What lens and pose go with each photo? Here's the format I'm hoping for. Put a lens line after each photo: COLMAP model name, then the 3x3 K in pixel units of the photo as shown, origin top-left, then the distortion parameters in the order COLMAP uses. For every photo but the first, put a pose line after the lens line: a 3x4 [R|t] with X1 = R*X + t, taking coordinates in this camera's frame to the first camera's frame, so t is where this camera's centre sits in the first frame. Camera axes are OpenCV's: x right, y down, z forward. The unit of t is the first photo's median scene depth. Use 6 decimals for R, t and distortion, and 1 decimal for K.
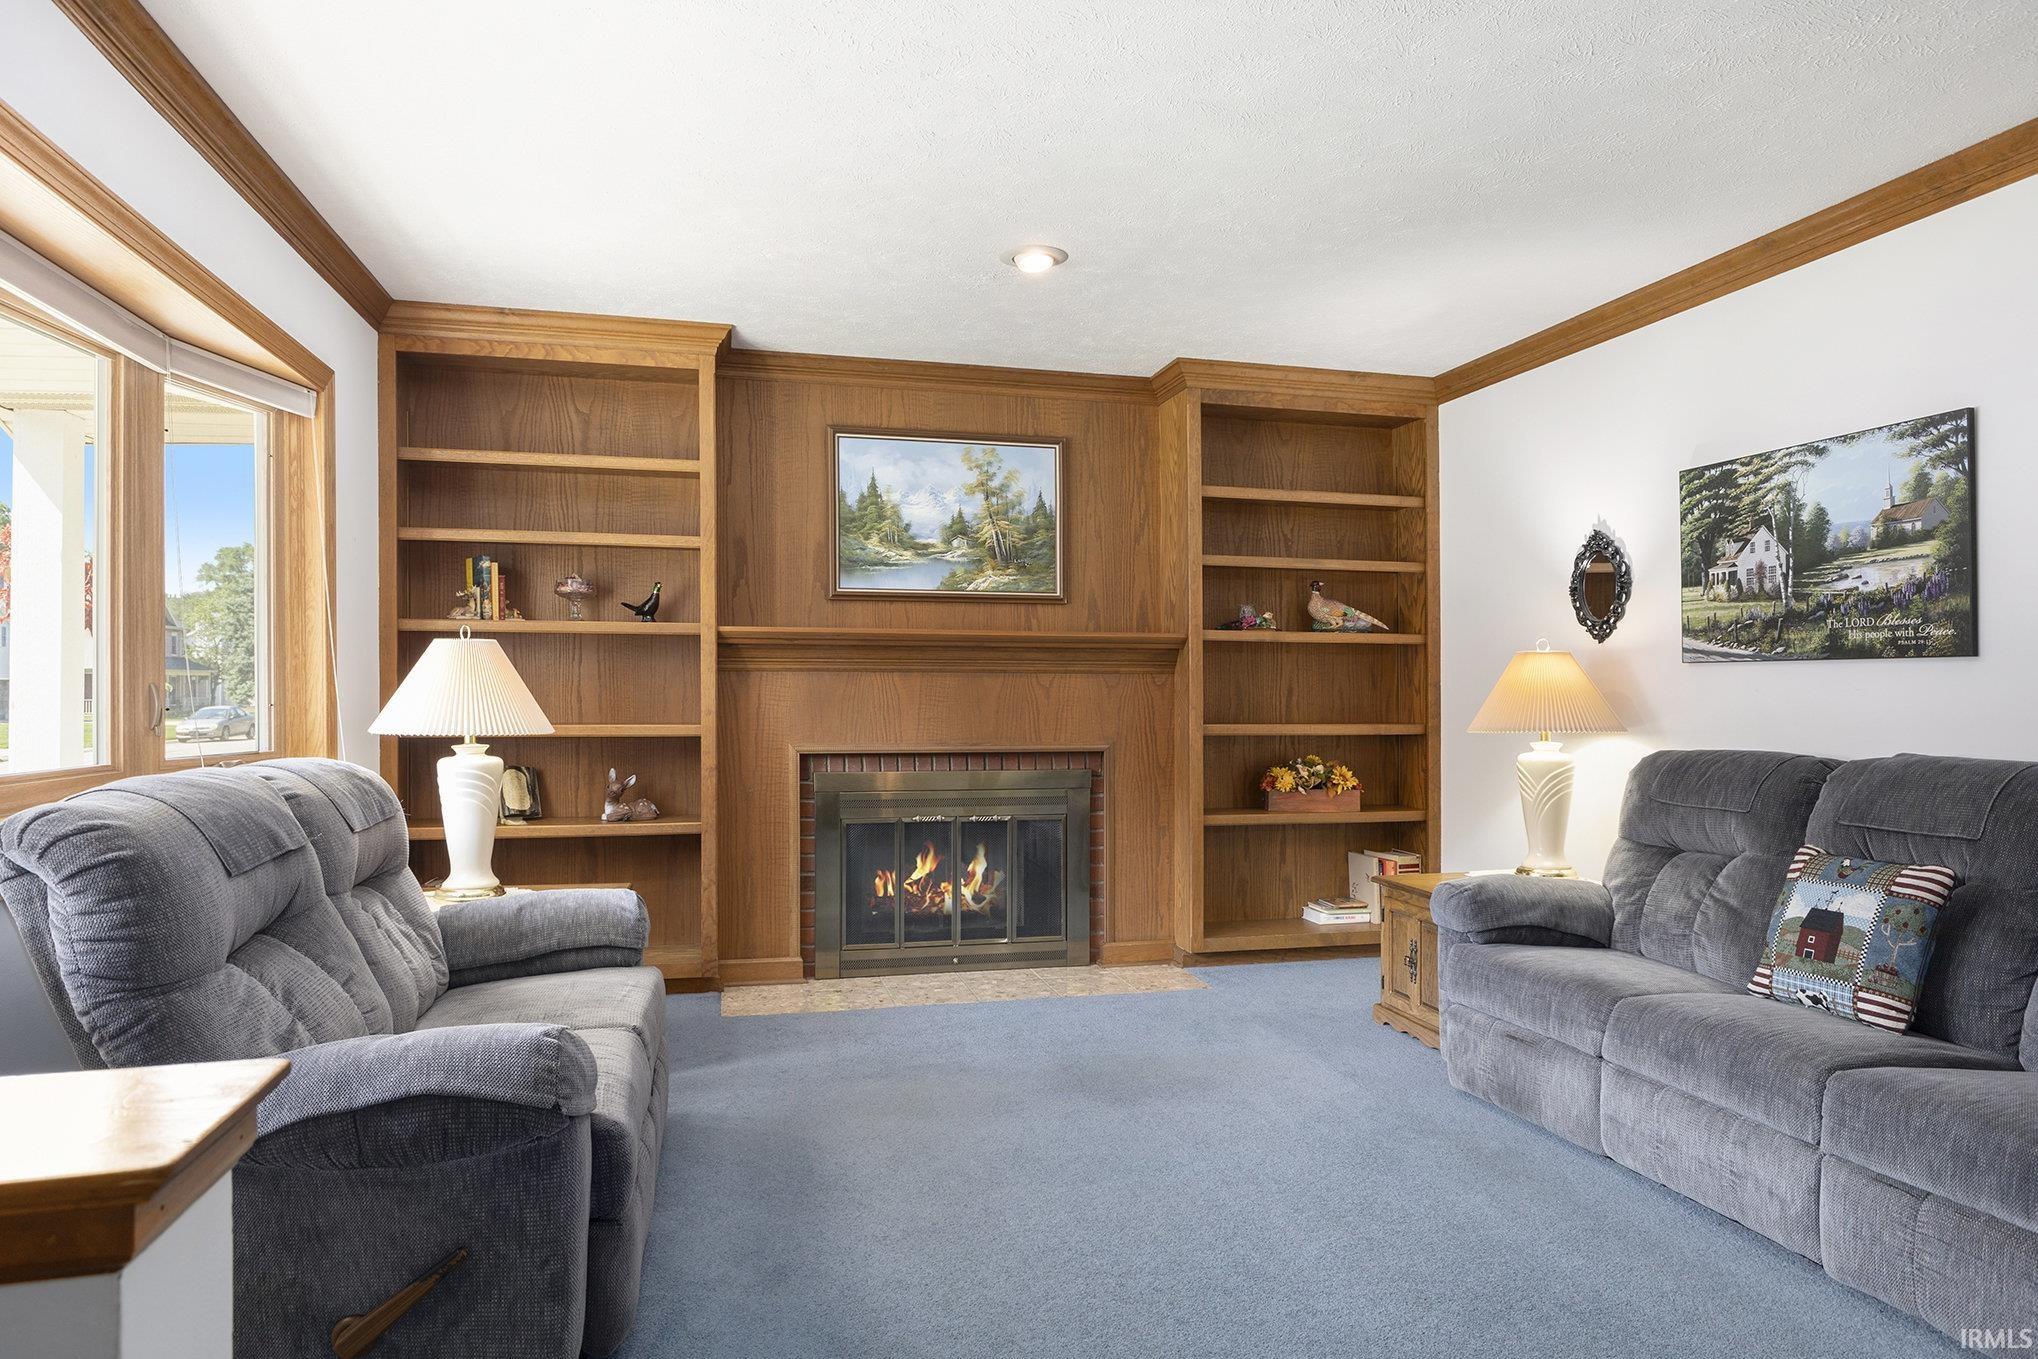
lens RADIAL K [[1232.8, 0, 1014.6], [0, 1232.8, 667.6], [0, 0, 1]] dist [-0.032191, 0.019572]
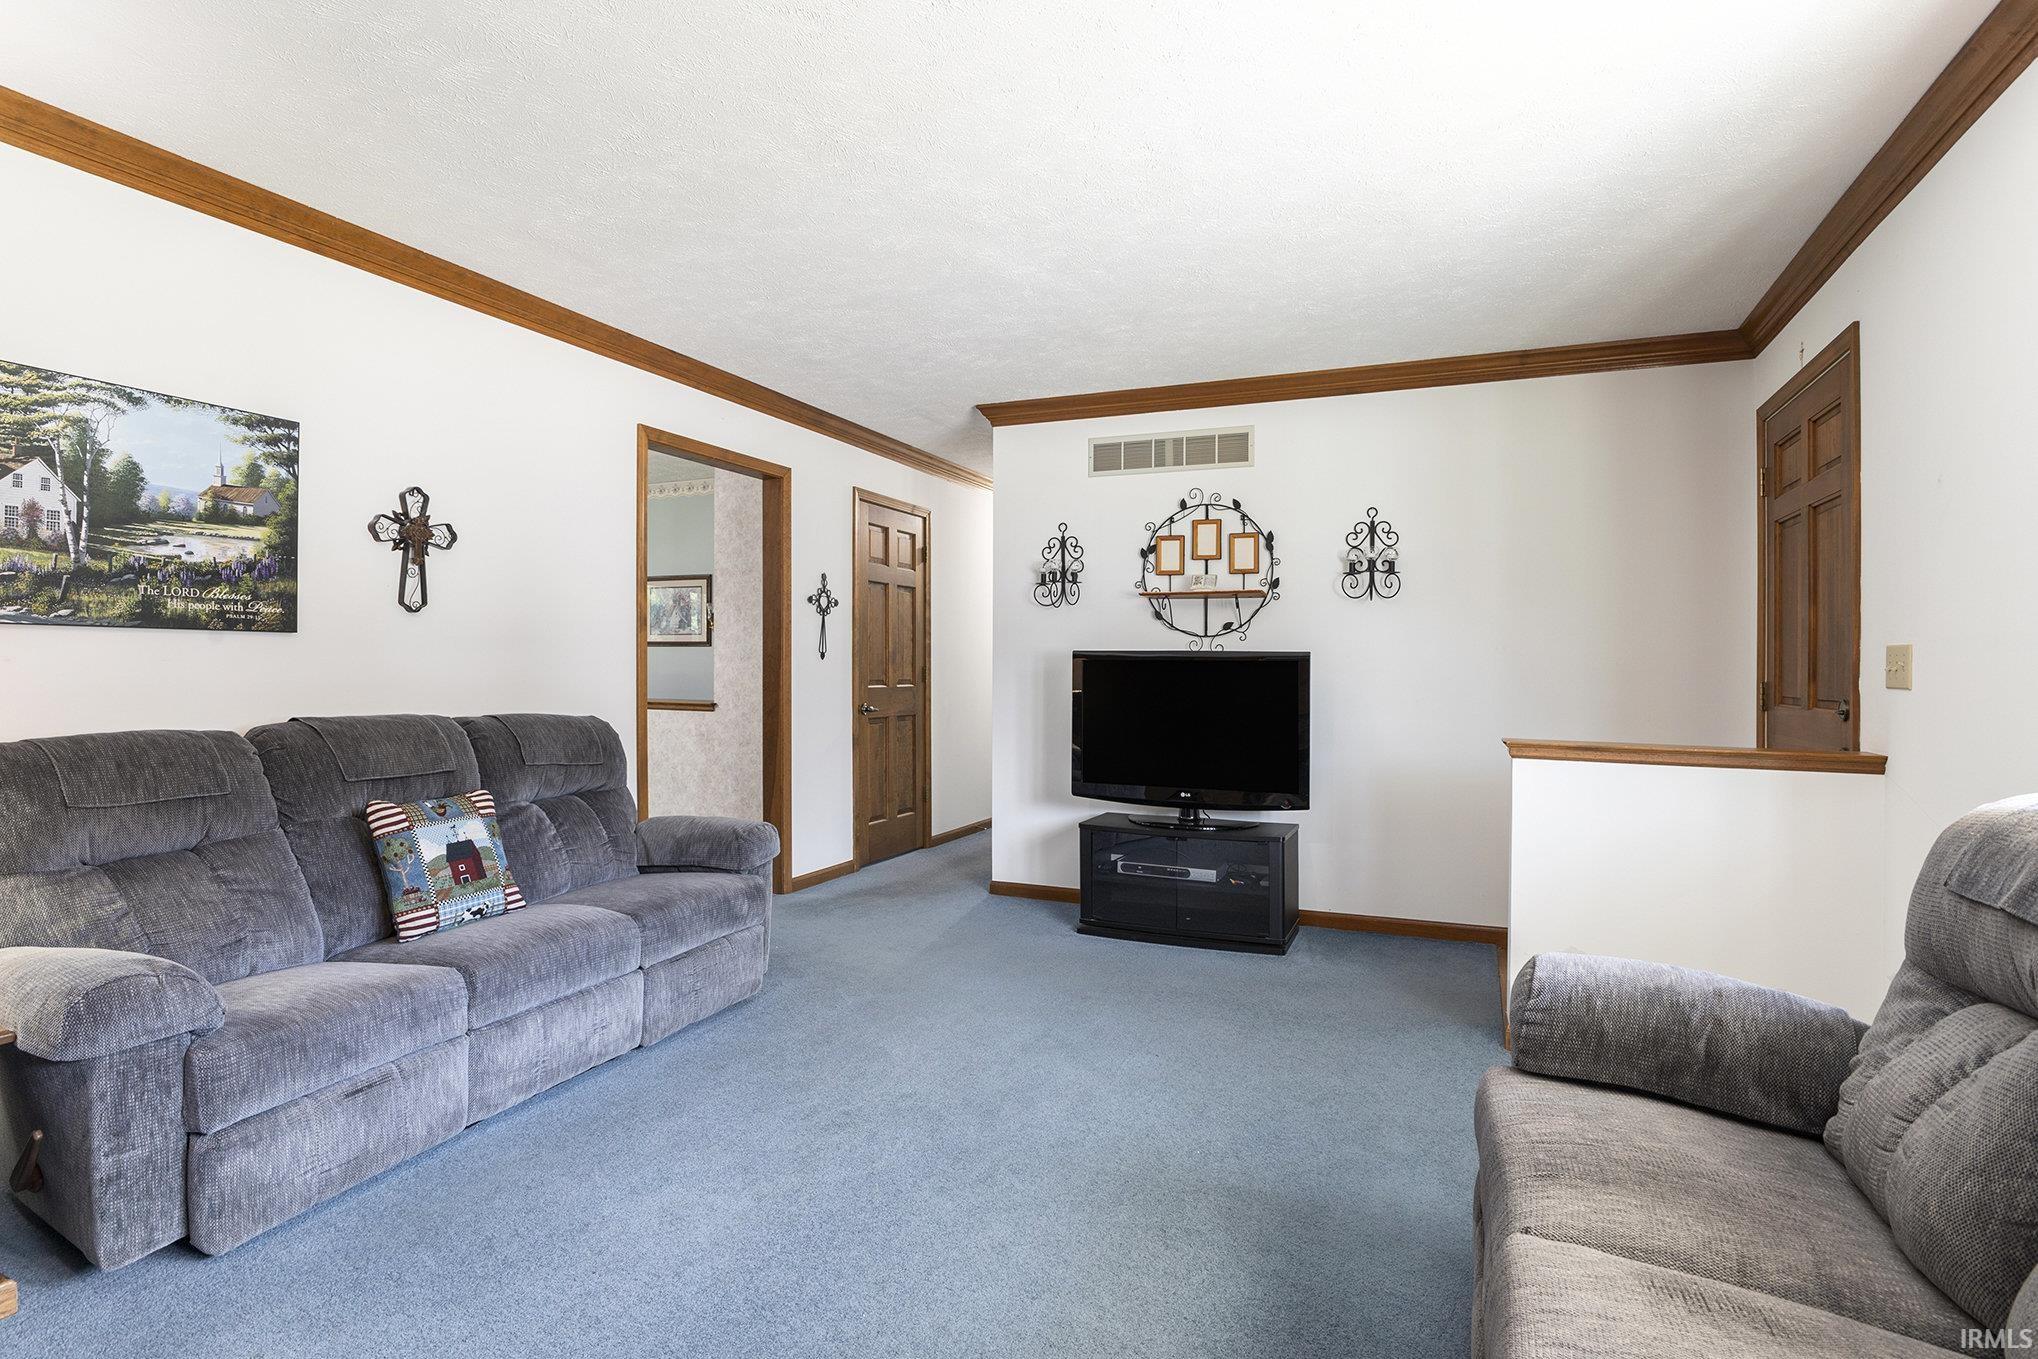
lens RADIAL K [[1030.8, 0, 1001.1], [0, 1030.8, 654.1], [0, 0, 1]] dist [-0.032335, 0.005587]
pose [[-0.790591, -0.002360, 0.612340, -0.304631], [-0.018399, 0.999633, -0.019903, 0.015778], [-0.612068, -0.027002, -0.790344, 1.144271]]
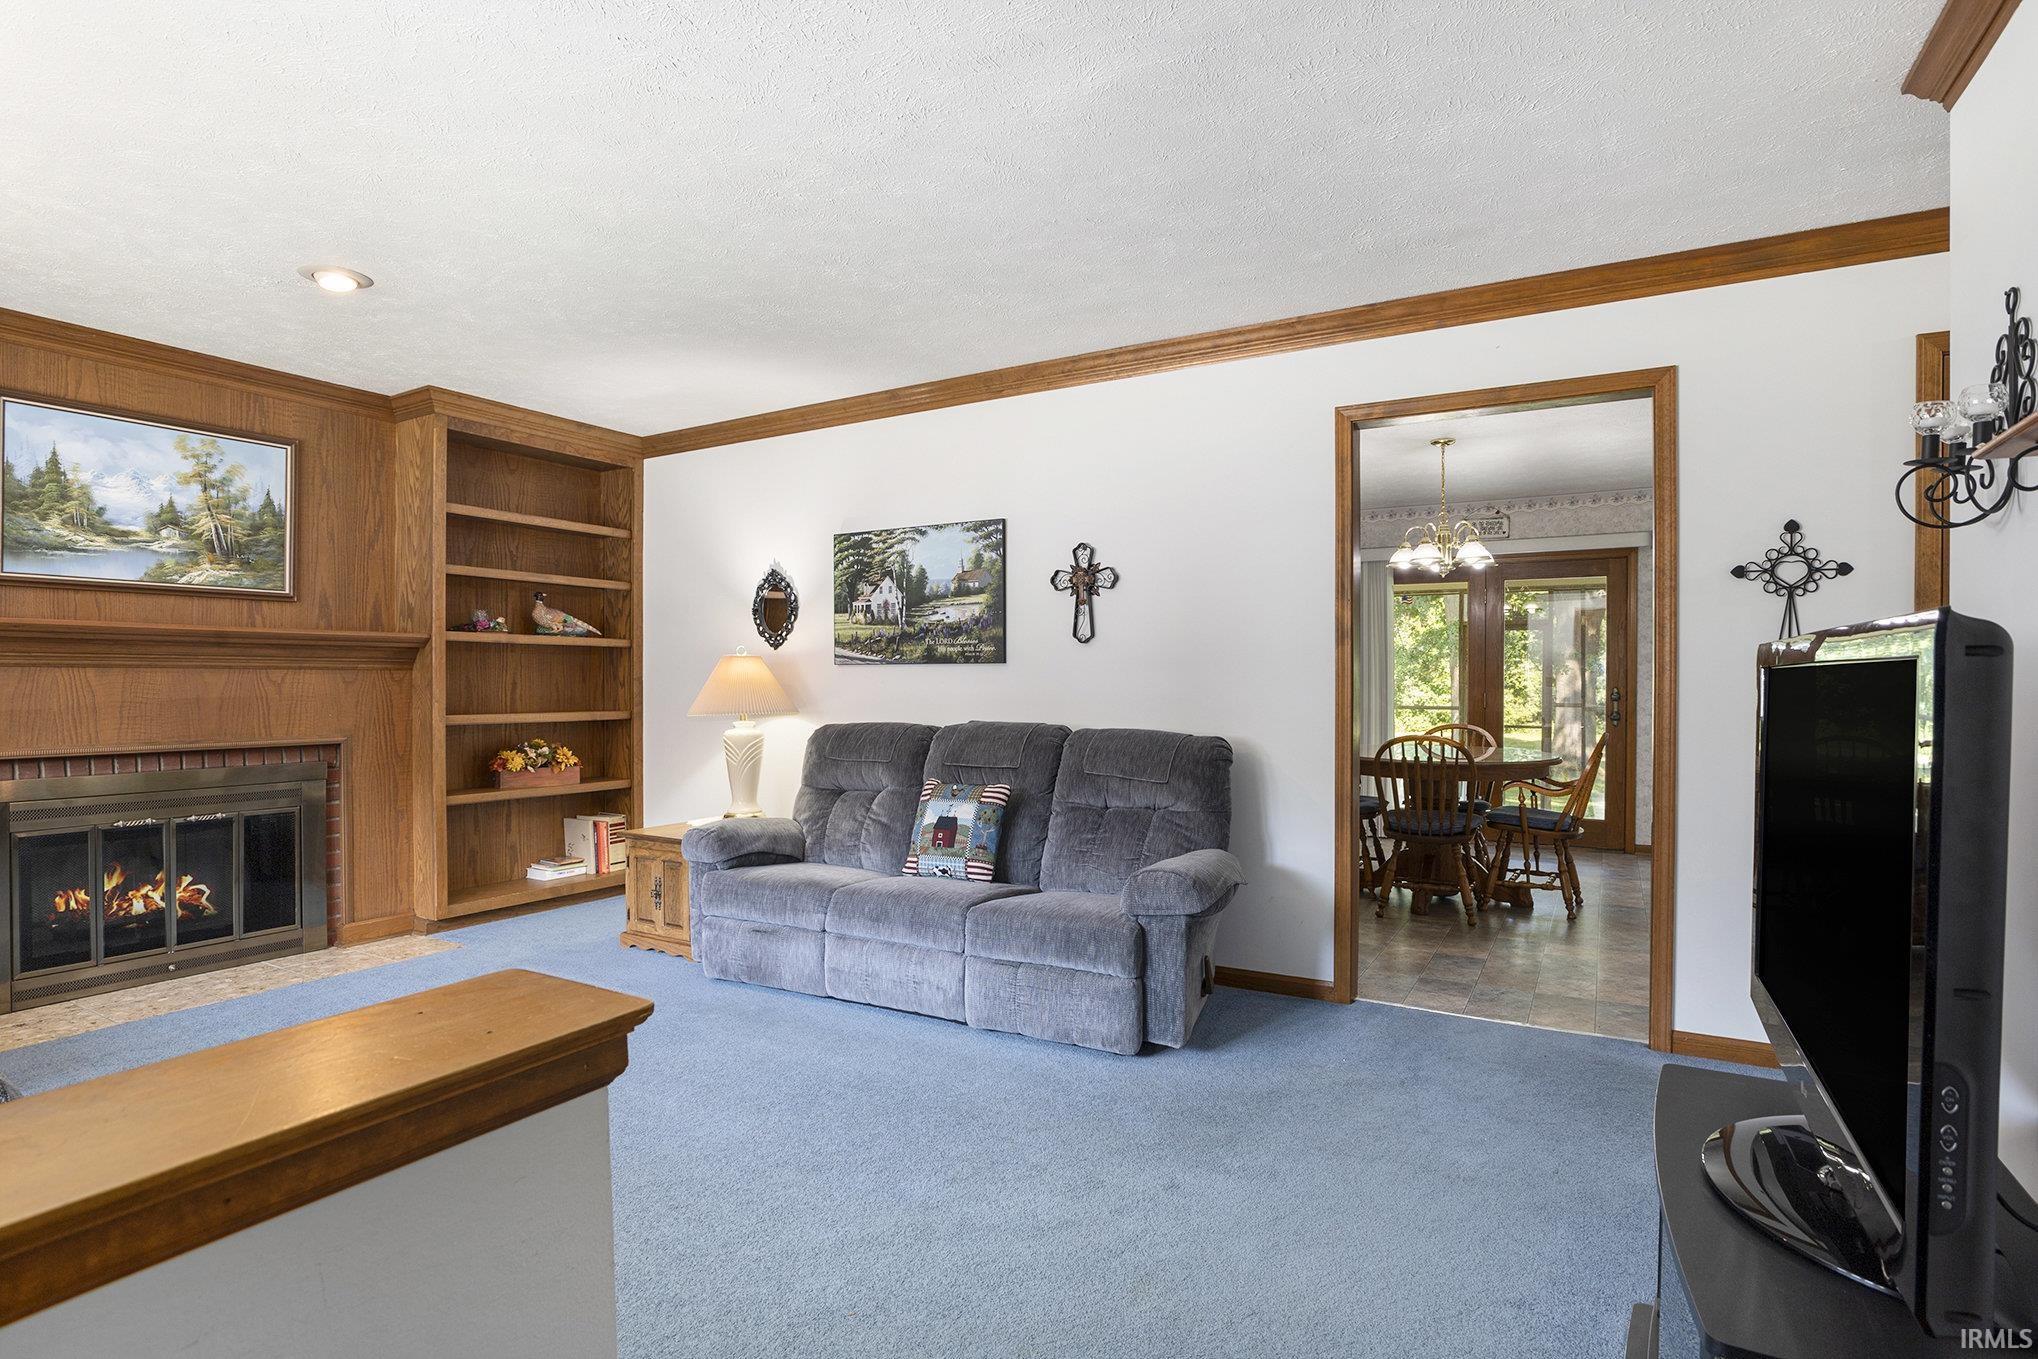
lens RADIAL K [[1030.8, 0, 1025.8], [0, 1030.8, 678.6], [0, 0, 1]] dist [-0.032335, 0.005587]
pose [[0.699241, -0.002624, 0.714882, -0.197779], [-0.008205, 0.999898, 0.011696, -0.003870], [-0.714839, -0.014044, 0.699148, -0.036953]]
